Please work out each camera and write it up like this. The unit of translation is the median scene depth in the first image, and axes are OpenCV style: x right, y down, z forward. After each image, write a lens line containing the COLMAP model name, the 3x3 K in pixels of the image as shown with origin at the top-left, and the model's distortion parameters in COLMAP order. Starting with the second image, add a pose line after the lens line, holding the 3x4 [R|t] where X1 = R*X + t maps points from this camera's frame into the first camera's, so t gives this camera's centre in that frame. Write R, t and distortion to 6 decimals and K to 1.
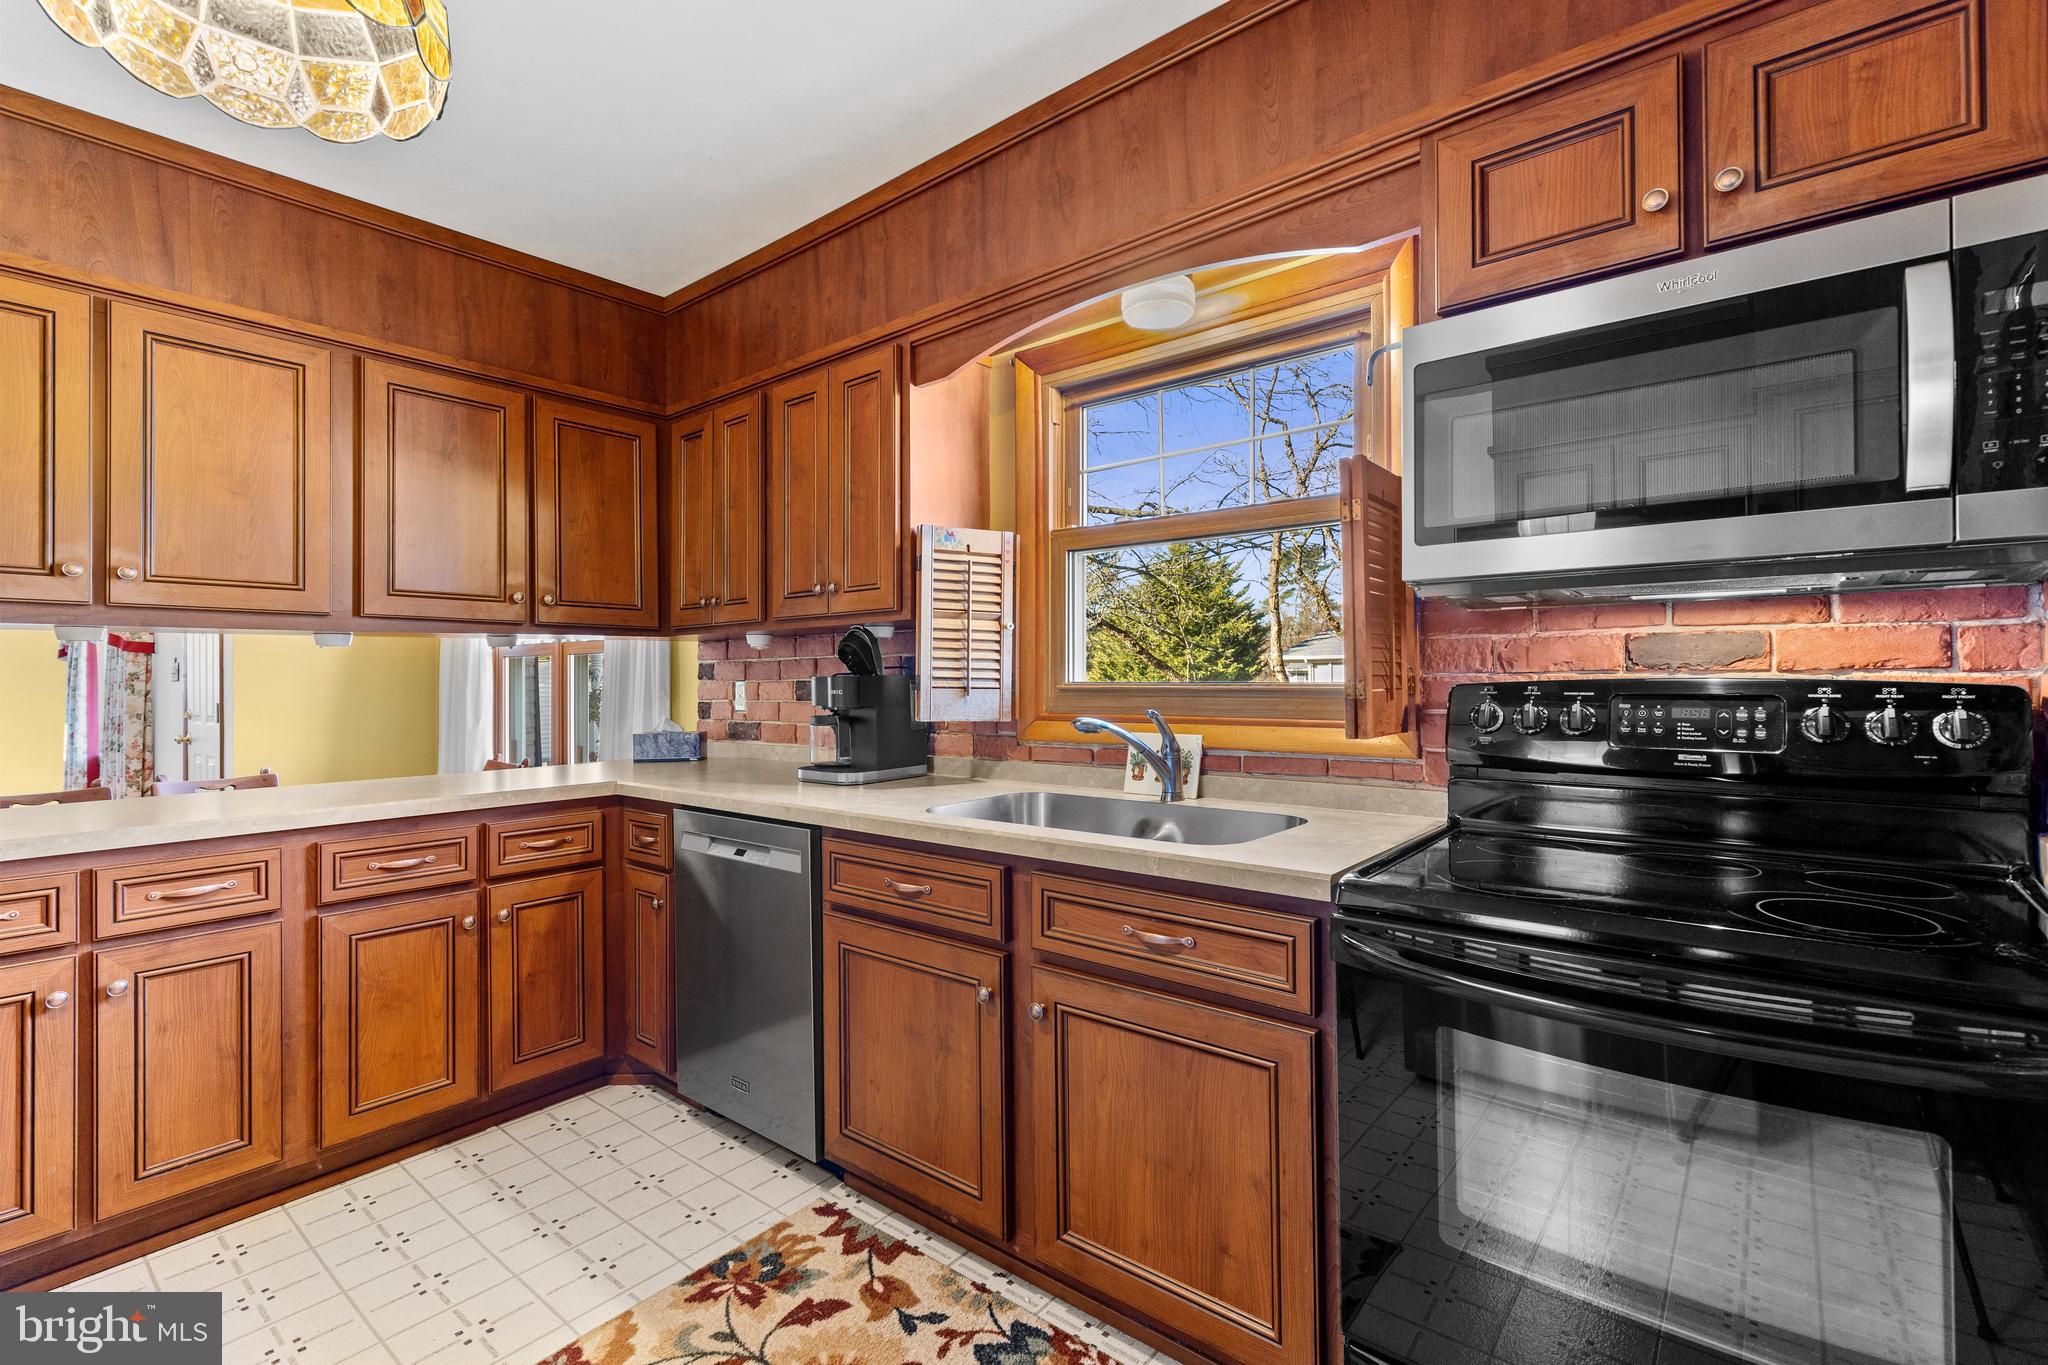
lens RADIAL K [[922.2, 0, 1034.9], [0, 922.2, 677.9], [0, 0, 1]] dist [0.005498, -0.000879]
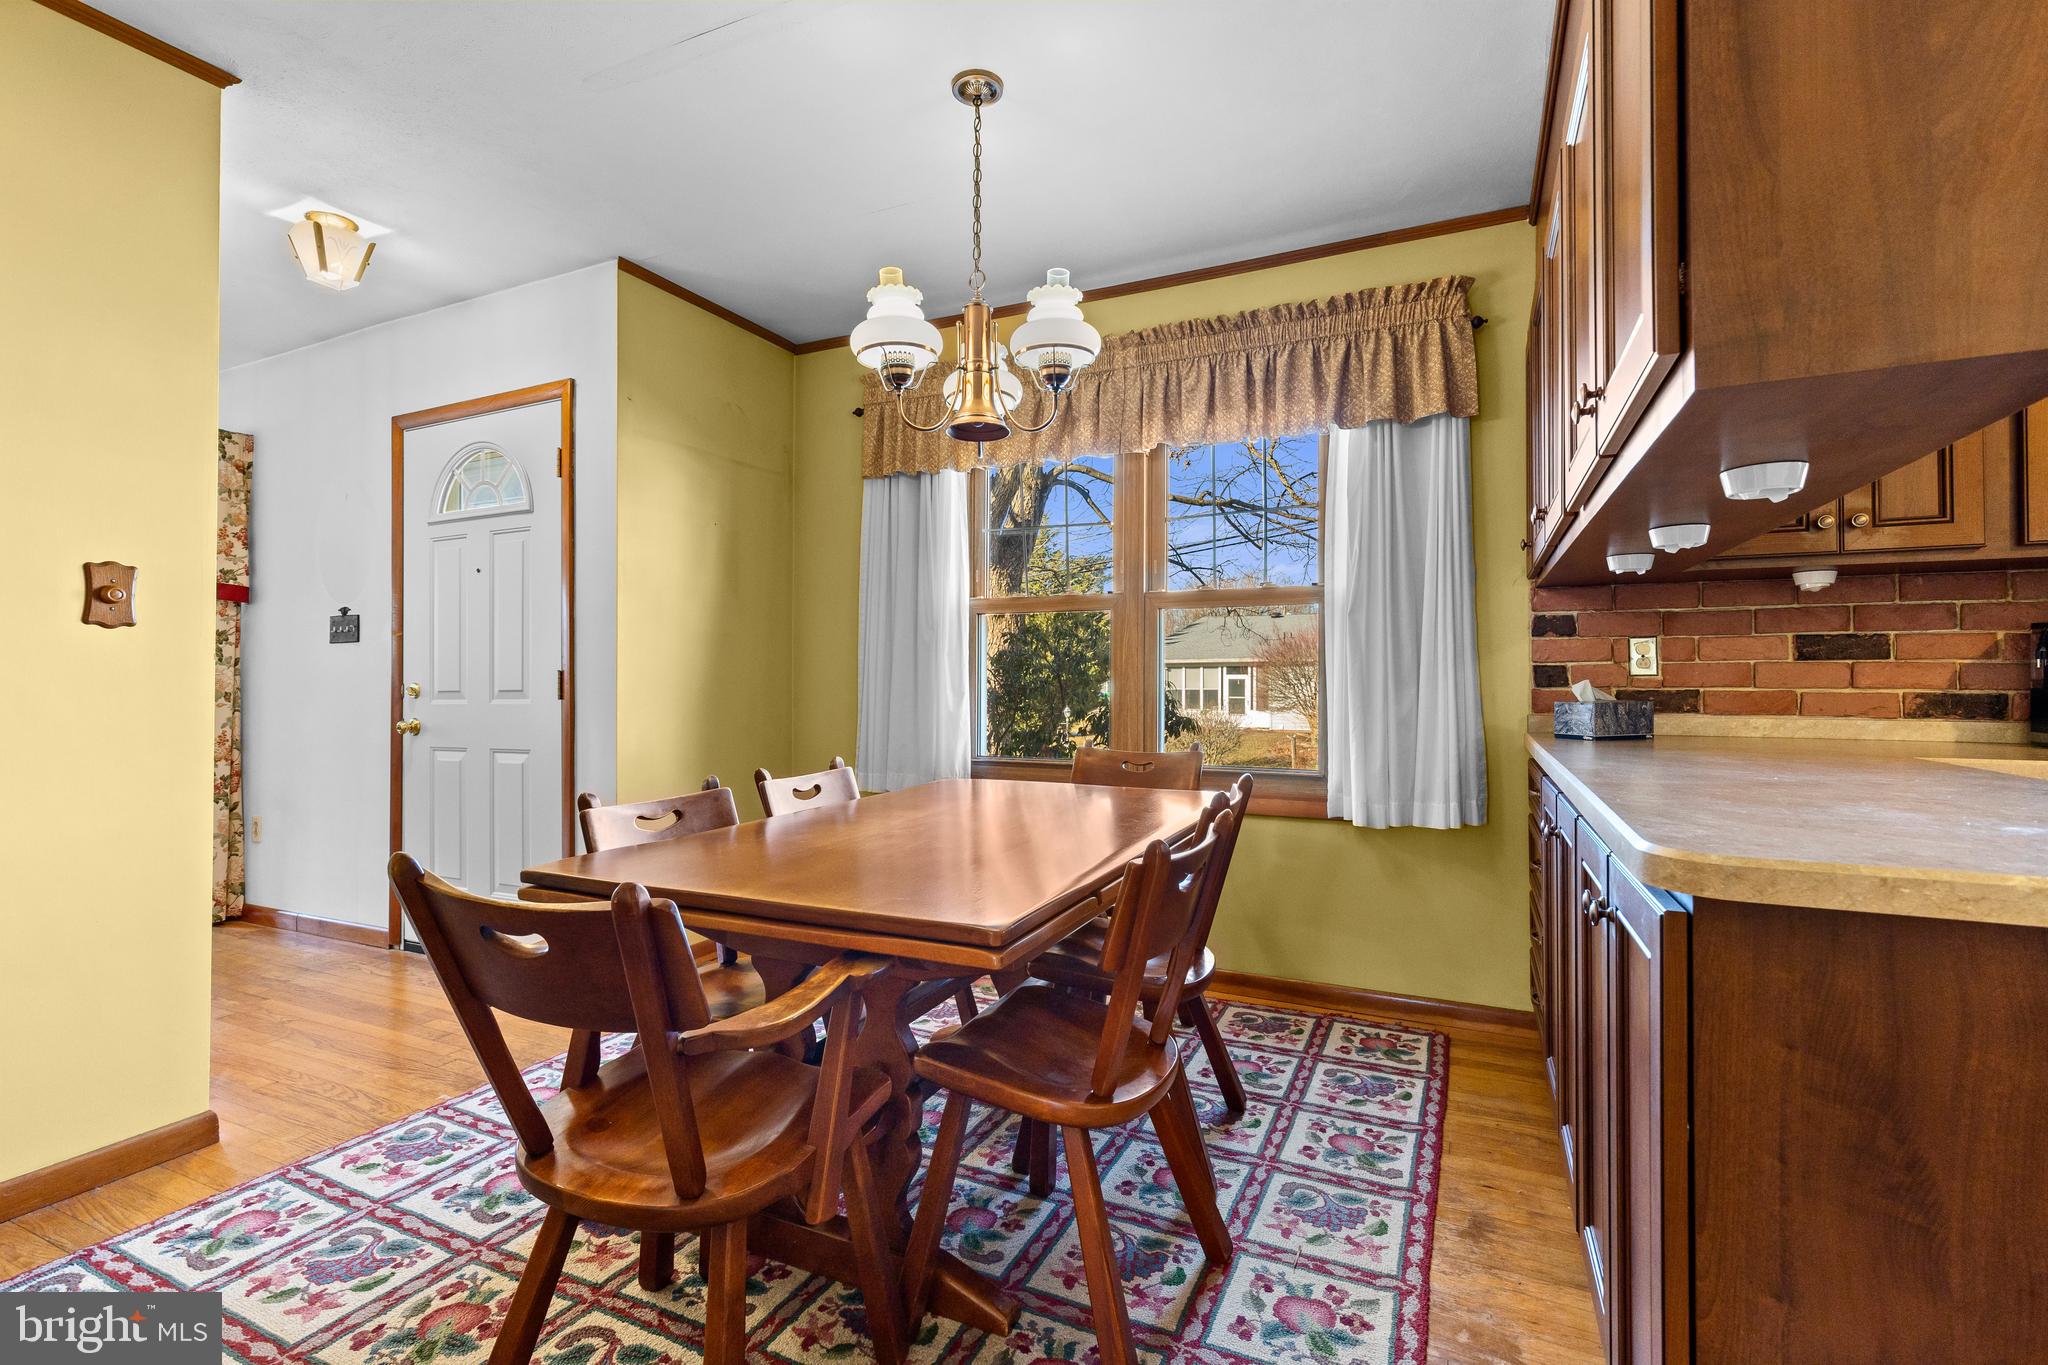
lens RADIAL K [[922.2, 0, 1029.1], [0, 922.2, 681.5], [0, 0, 1]] dist [0.005498, -0.000879]
pose [[0.970999, 0.009545, 0.238894, -0.562209], [-0.009554, 0.999954, -0.001122, 0.026103], [-0.238893, -0.001192, 0.971045, 0.205480]]
